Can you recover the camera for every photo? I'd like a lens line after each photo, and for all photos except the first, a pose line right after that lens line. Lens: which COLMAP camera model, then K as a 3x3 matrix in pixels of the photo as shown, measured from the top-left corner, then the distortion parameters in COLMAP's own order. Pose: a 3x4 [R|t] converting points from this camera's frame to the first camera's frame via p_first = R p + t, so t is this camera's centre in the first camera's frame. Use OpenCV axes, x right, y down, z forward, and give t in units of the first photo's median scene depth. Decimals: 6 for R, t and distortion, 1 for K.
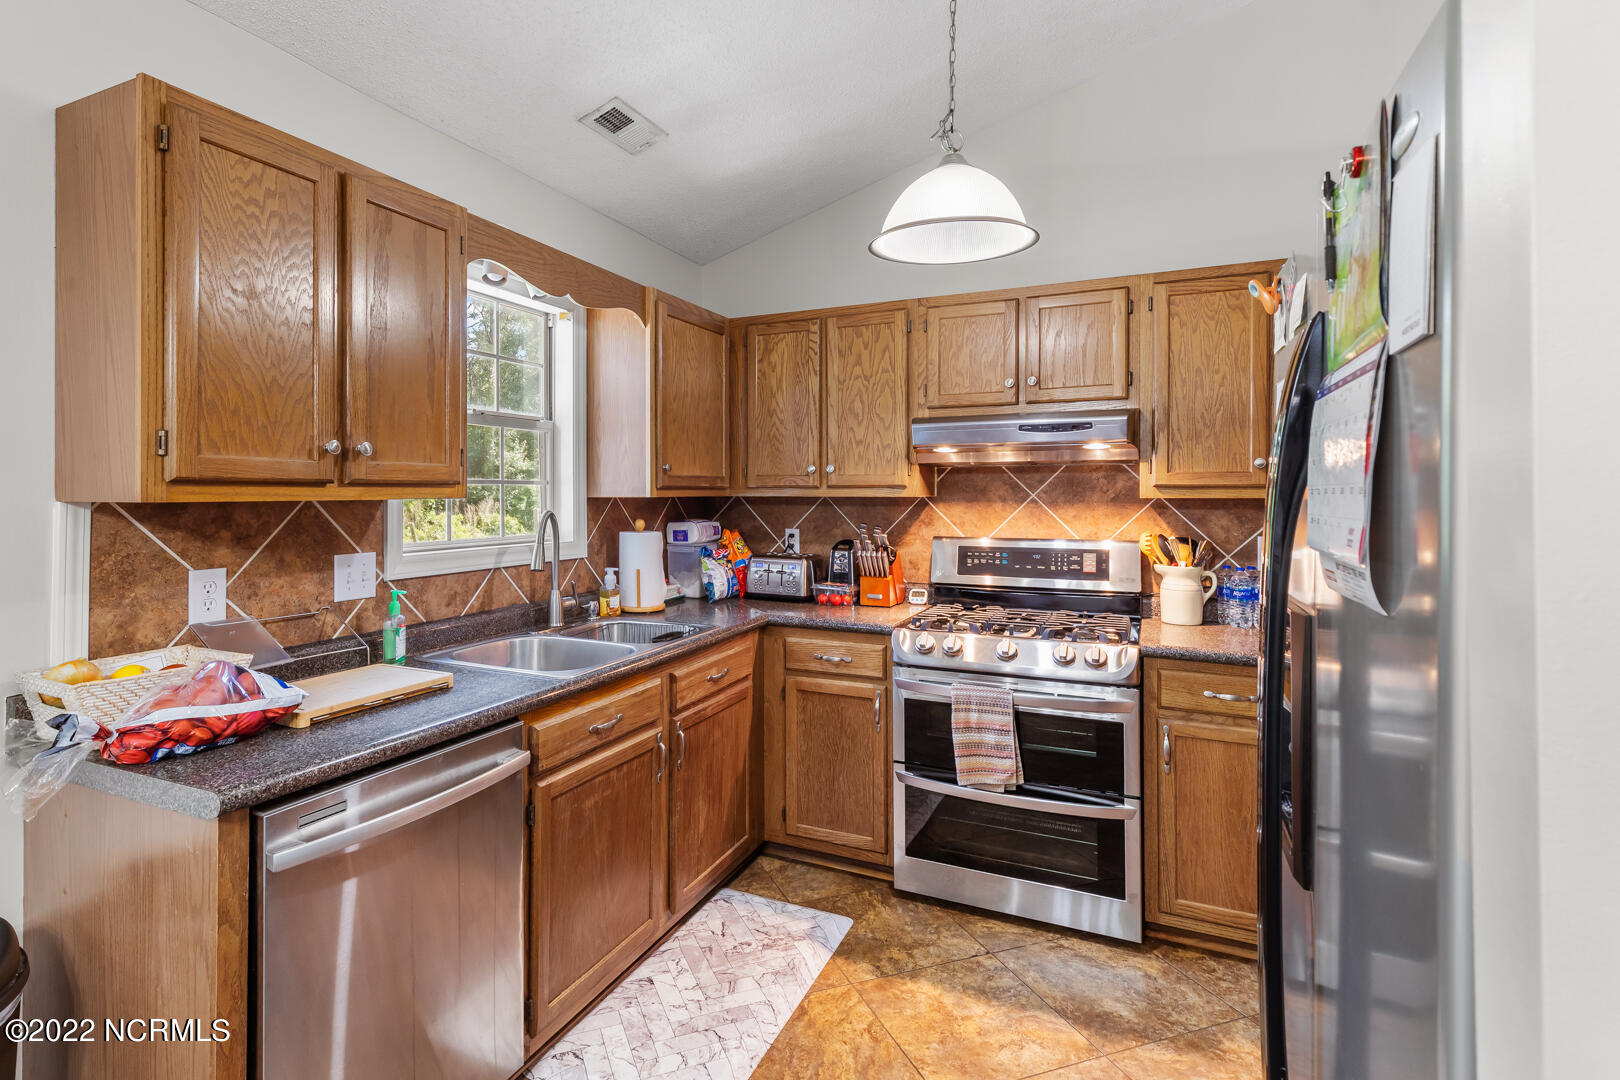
lens RADIAL K [[793.0, 0, 755.6], [0, 793.0, 489.2], [0, 0, 1]] dist [0.001345, -0.000706]
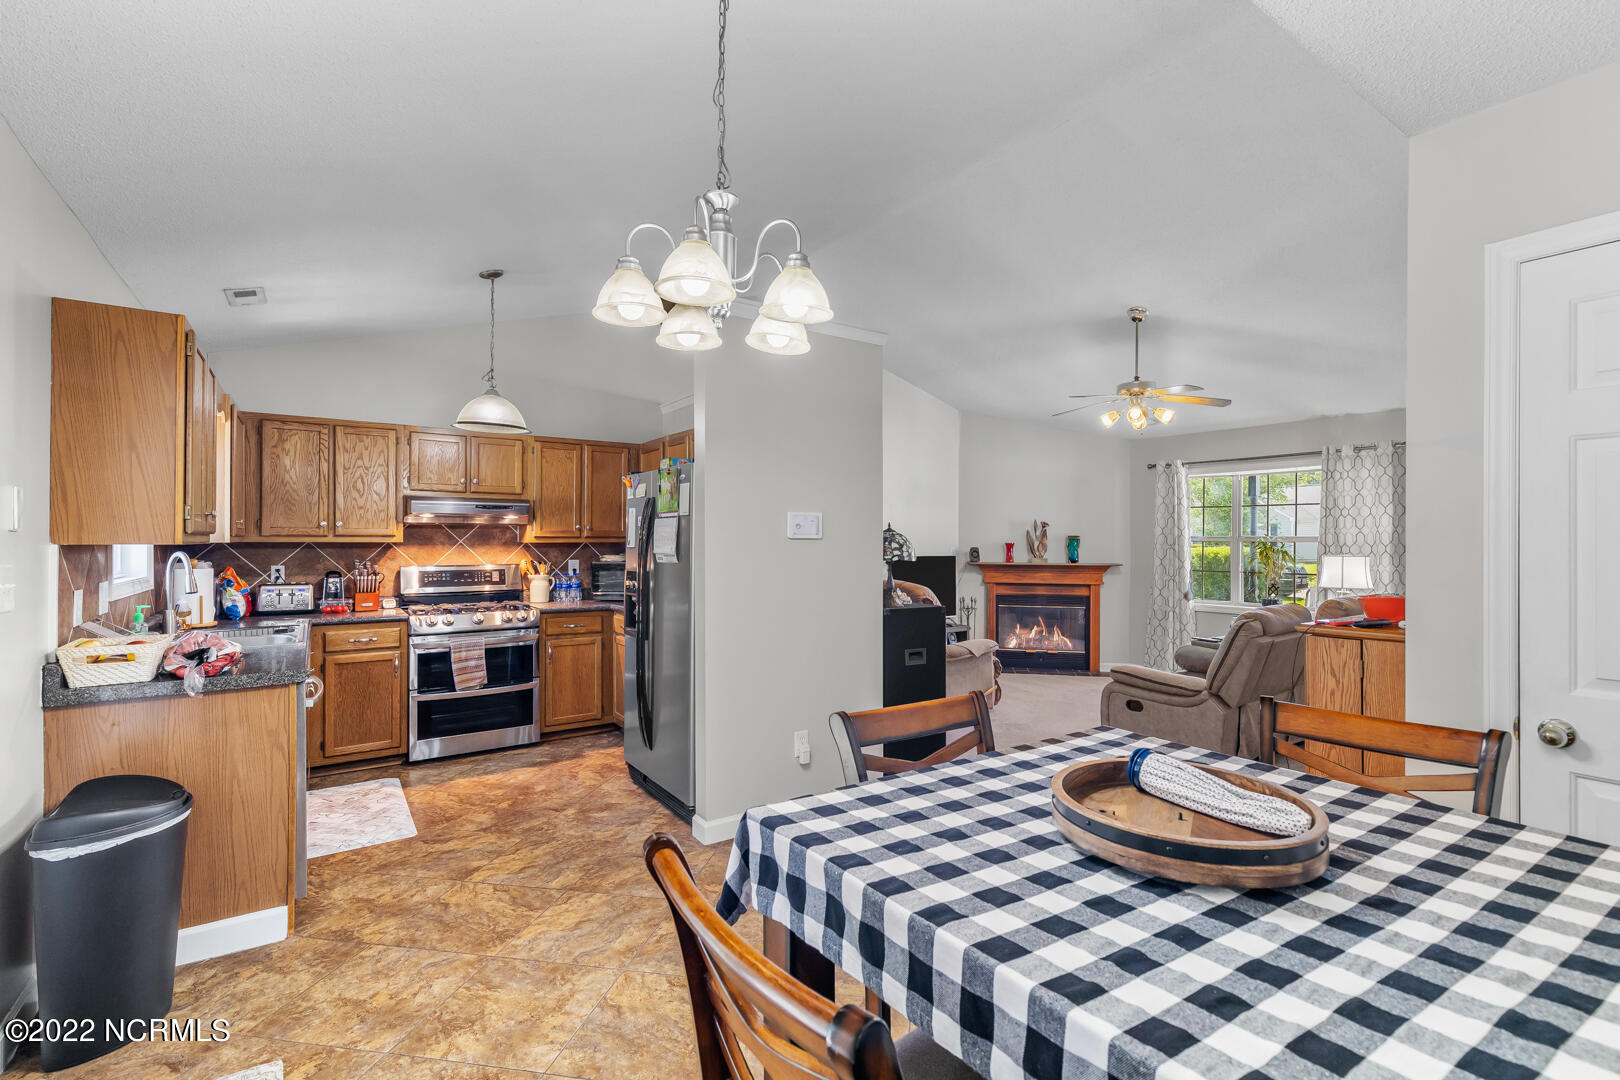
lens RADIAL K [[720.8, 0, 825.2], [0, 720.8, 536.0], [0, 0, 1]] dist [0.002116, -0.000081]
pose [[0.481641, 0.005810, 0.876349, -0.777560], [-0.005691, 0.999978, -0.003502, -0.003375], [-0.876350, -0.003300, 0.481663, -0.581464]]
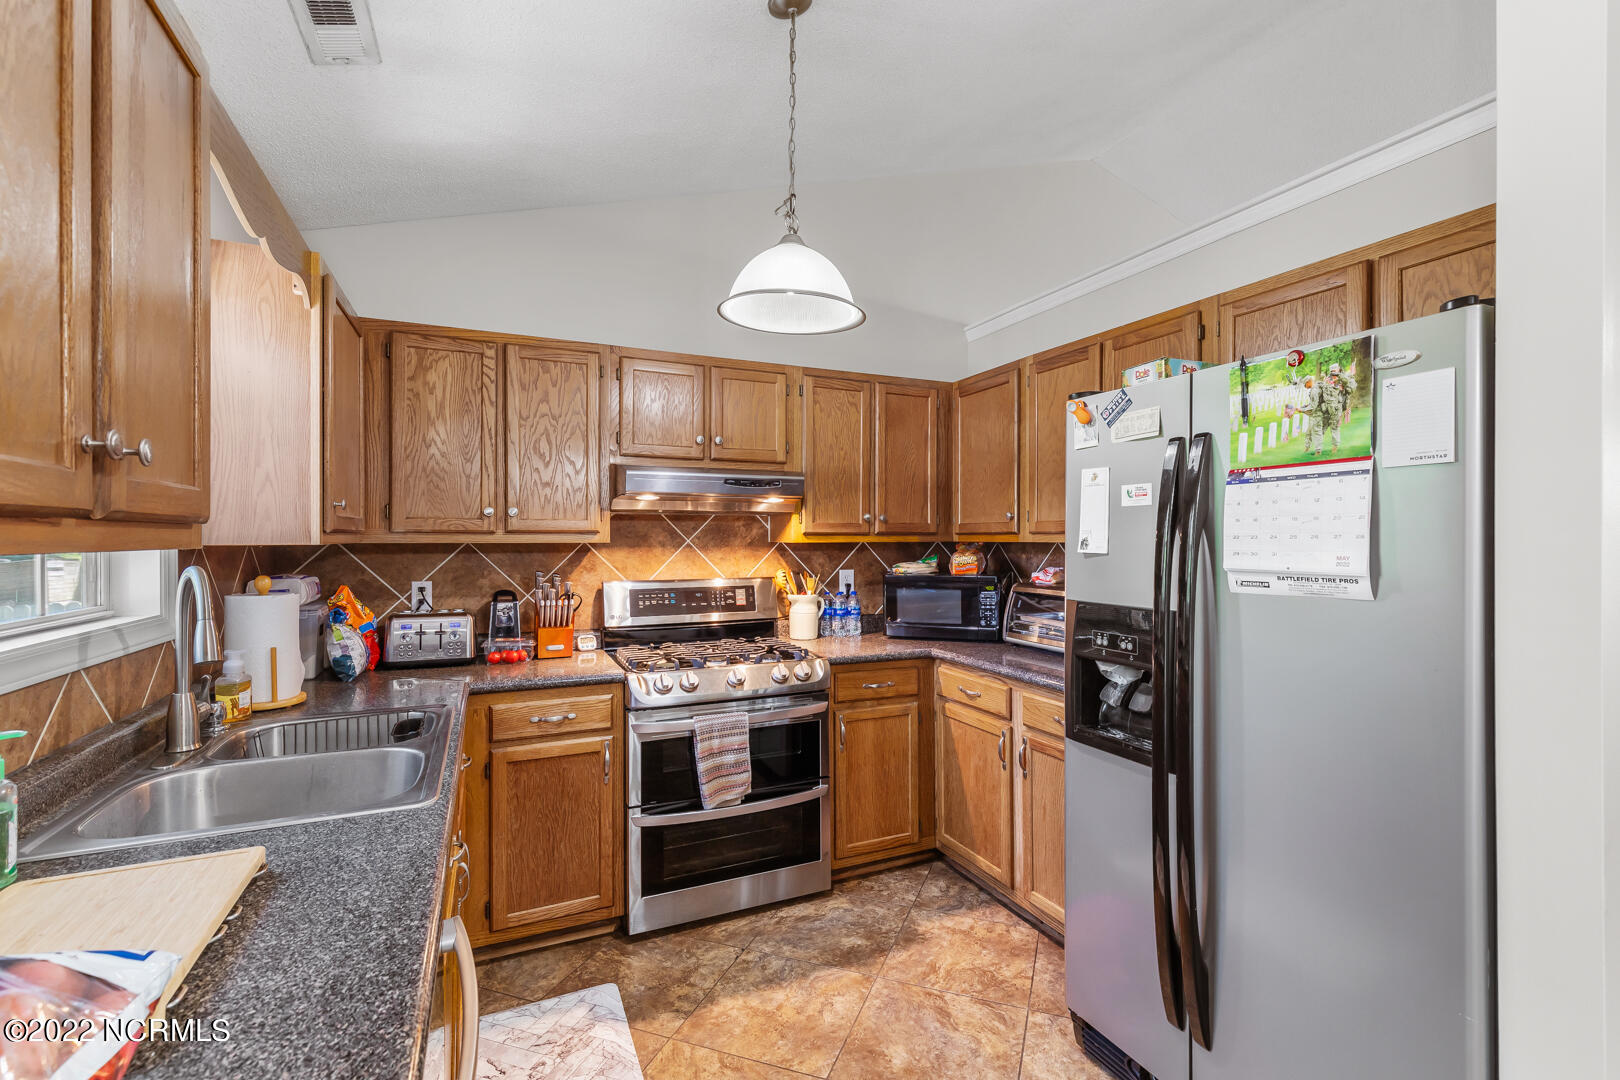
lens RADIAL K [[720.8, 0, 825.2], [0, 720.8, 536.0], [0, 0, 1]] dist [0.002116, -0.000081]
pose [[0.628429, 0.002273, 0.777864, -0.366444], [-0.002681, 0.999996, -0.000757, 0.001511], [-0.777862, -0.001610, 0.628433, 0.233617]]
